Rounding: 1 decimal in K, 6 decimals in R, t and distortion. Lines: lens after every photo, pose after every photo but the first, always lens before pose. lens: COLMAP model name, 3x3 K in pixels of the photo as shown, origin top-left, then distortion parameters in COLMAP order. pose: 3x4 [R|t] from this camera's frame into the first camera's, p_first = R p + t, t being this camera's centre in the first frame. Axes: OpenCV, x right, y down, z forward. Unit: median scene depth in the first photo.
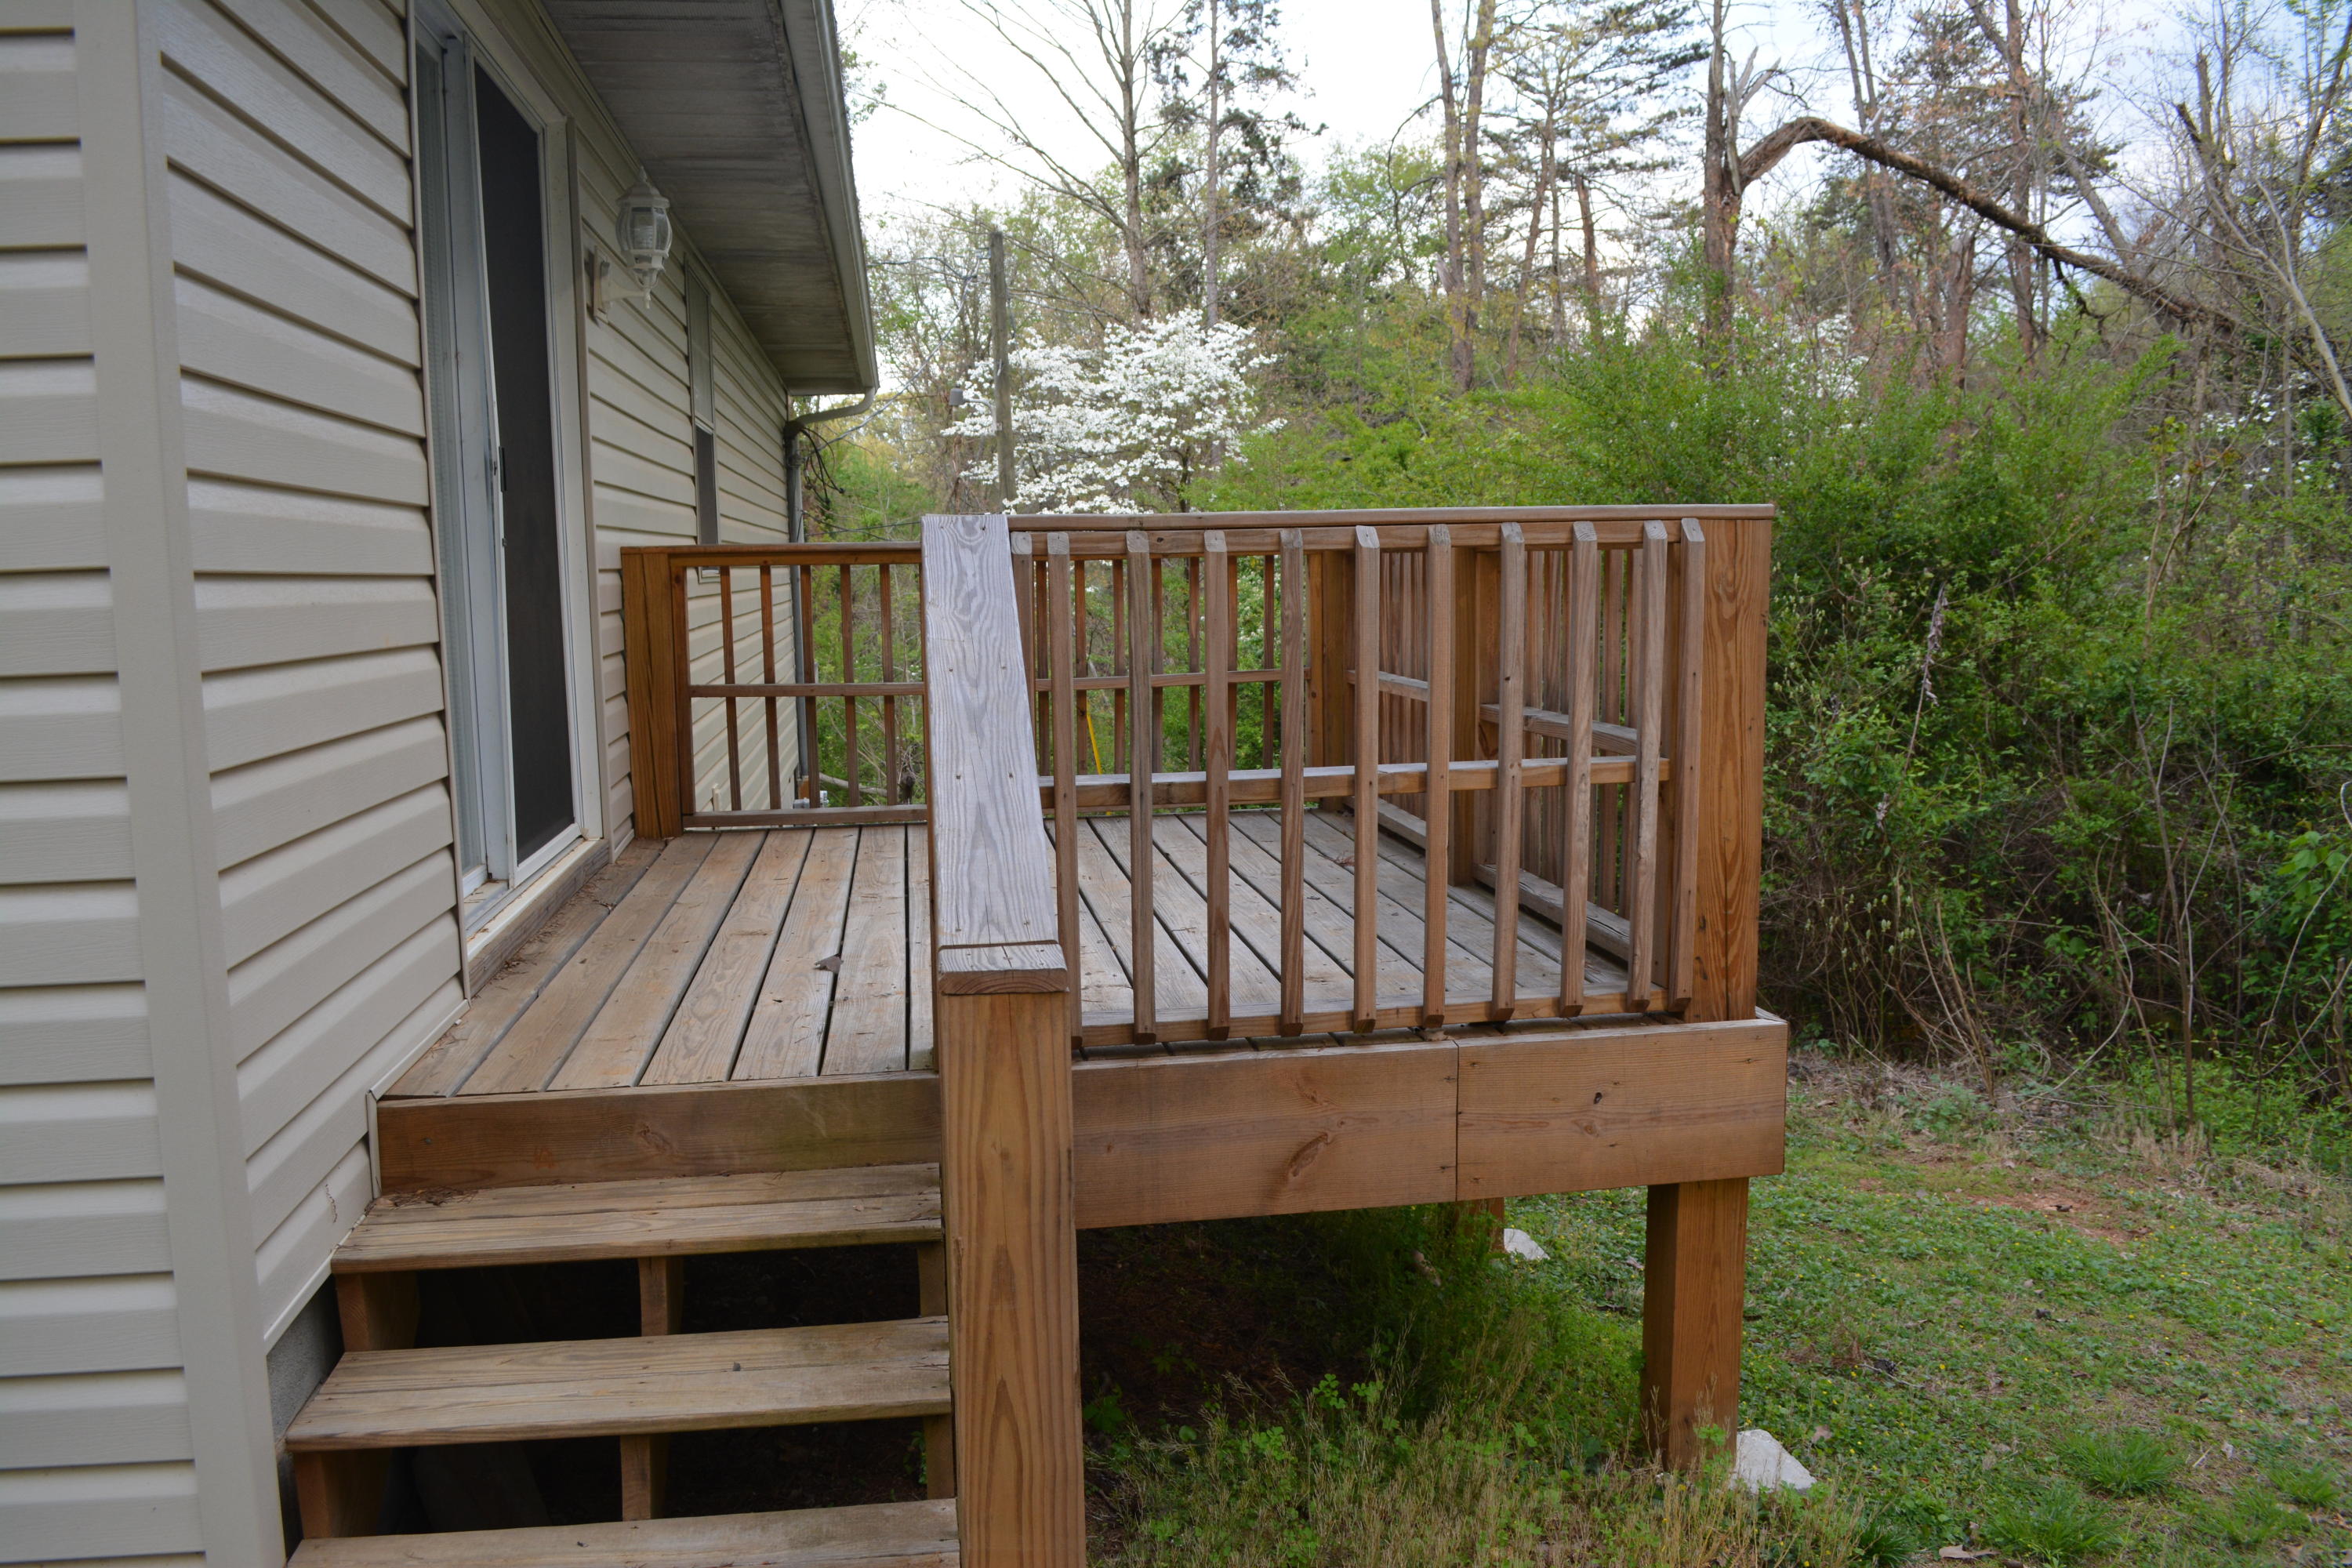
lens RADIAL K [[1842.4, 0, 1182.6], [0, 1842.4, 783.8], [0, 0, 1]] dist [-0.084709, 0.015614]
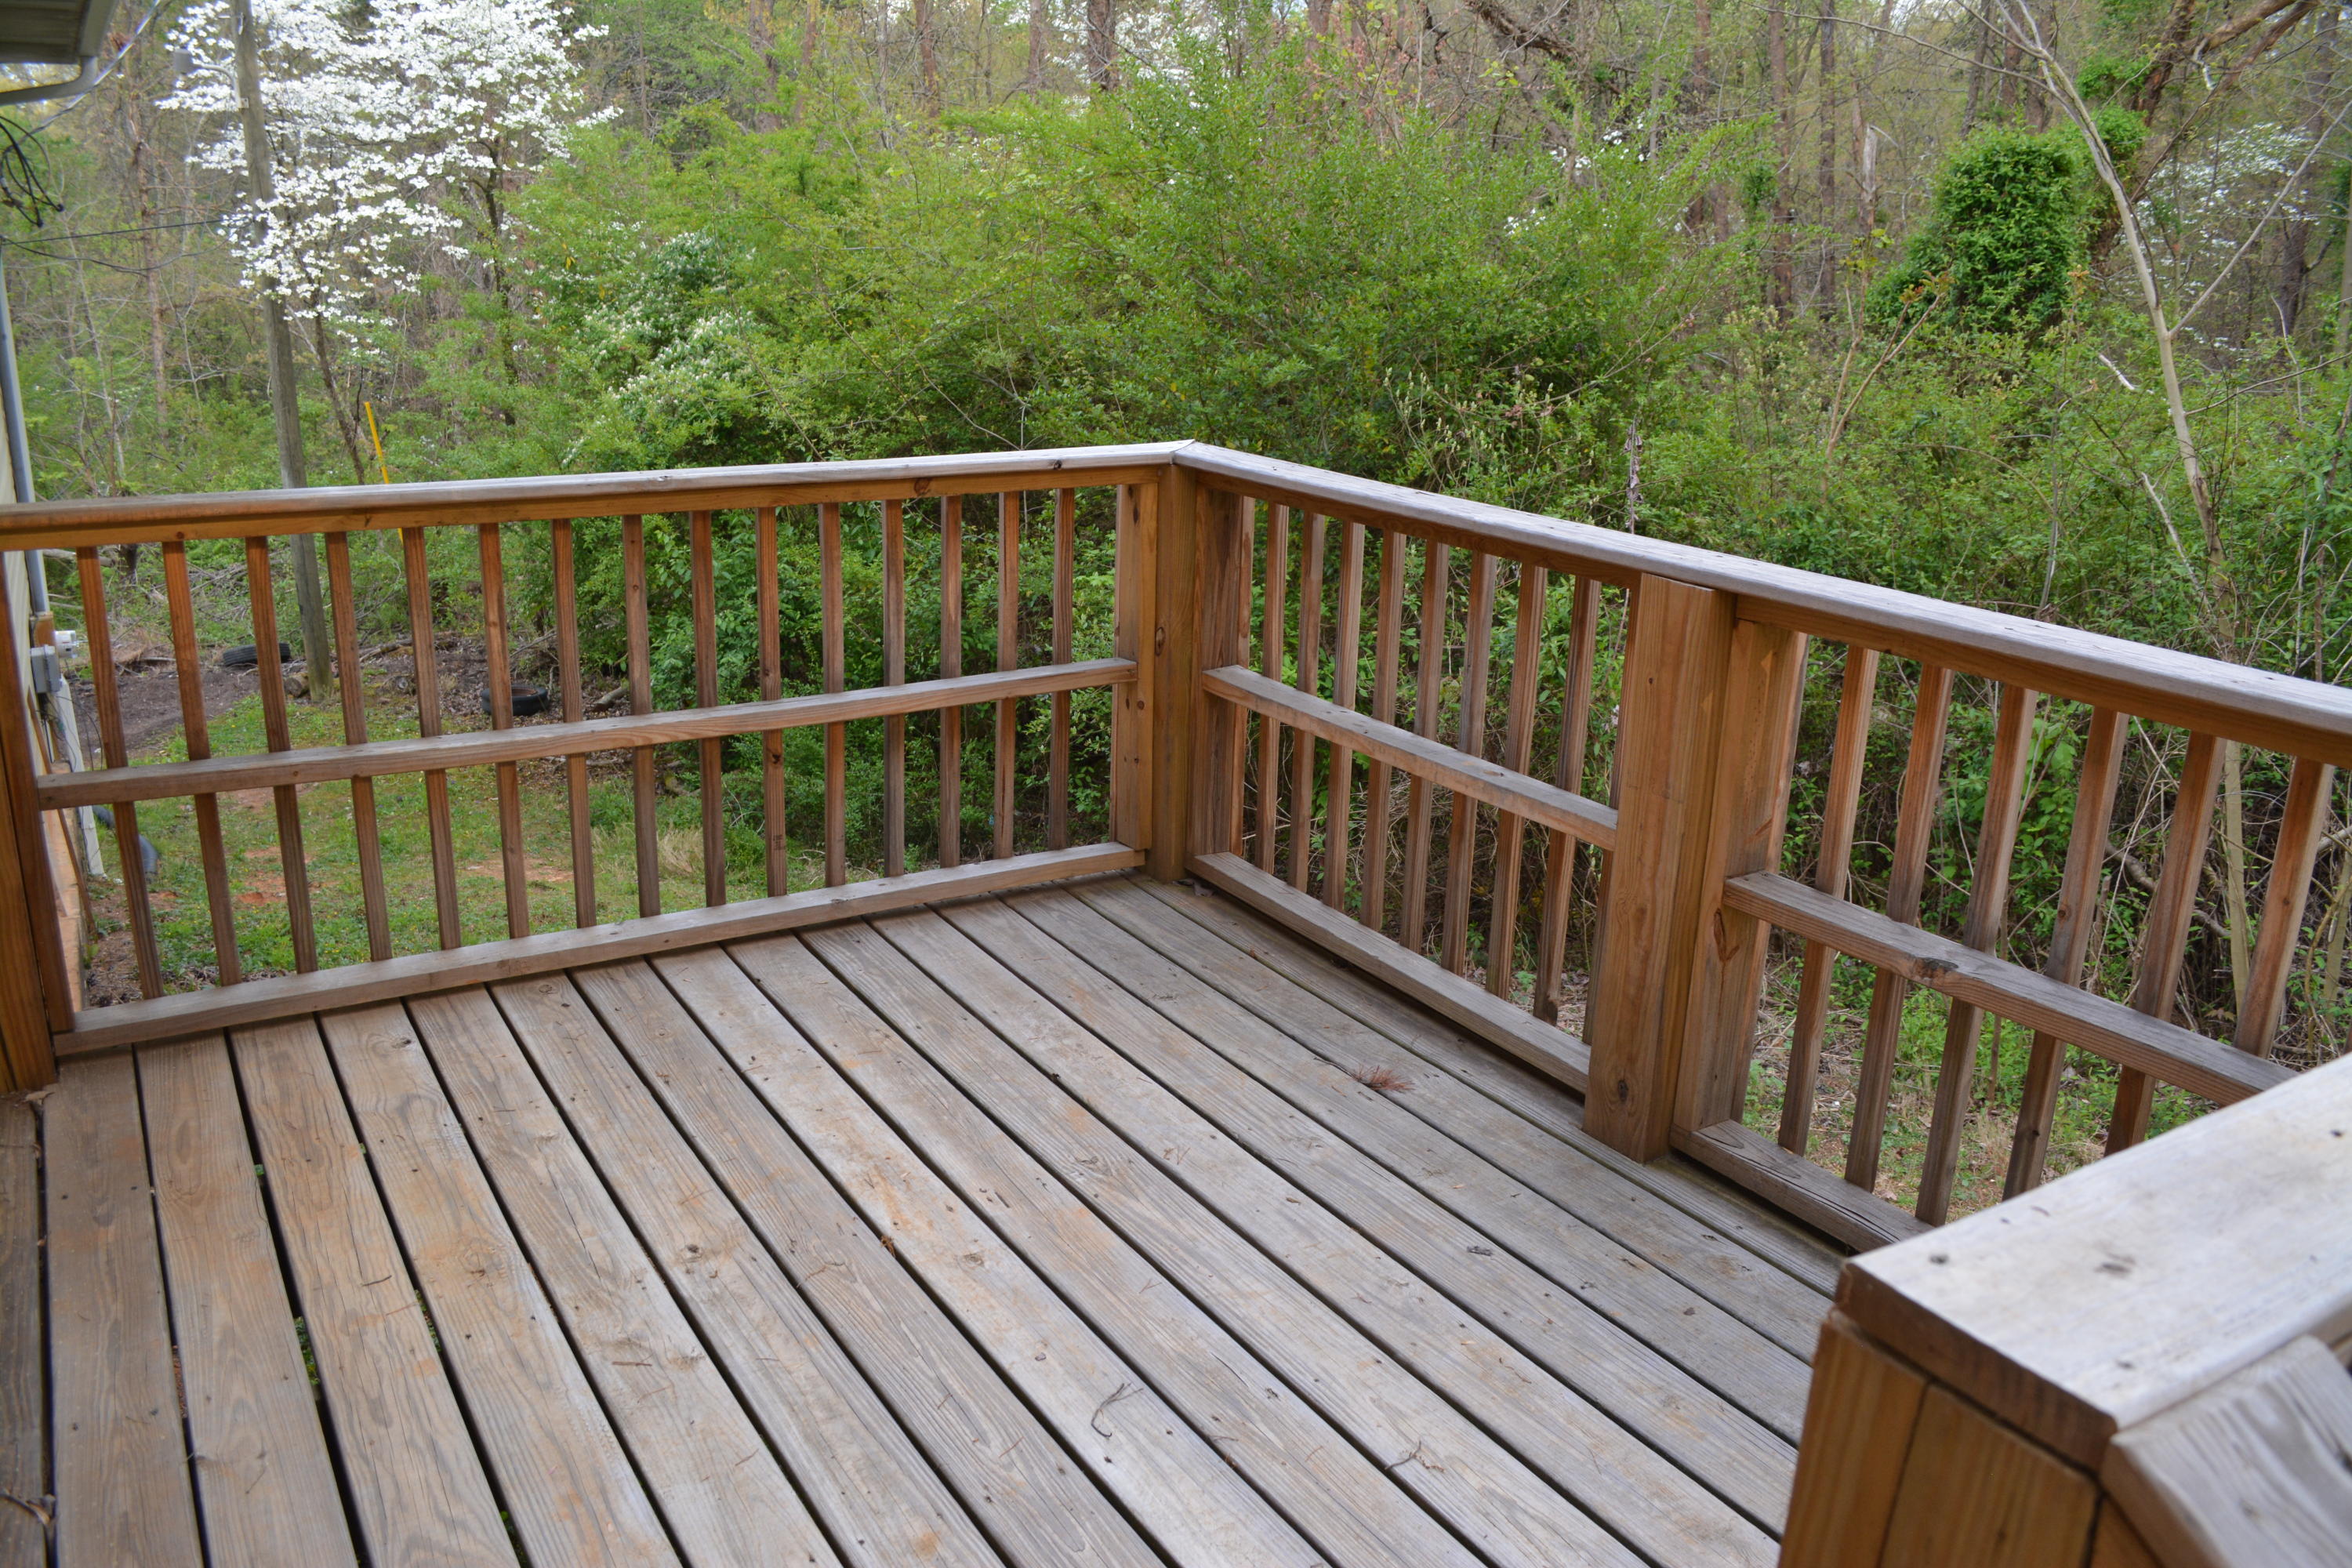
lens RADIAL K [[1842.4, 0, 1166.3], [0, 1842.4, 794.7], [0, 0, 1]] dist [-0.084709, 0.015614]
pose [[0.922860, -0.075922, 0.377578, -0.047779], [0.008270, 0.984058, 0.177658, -0.038778], [-0.385047, -0.160831, 0.908775, 0.125861]]
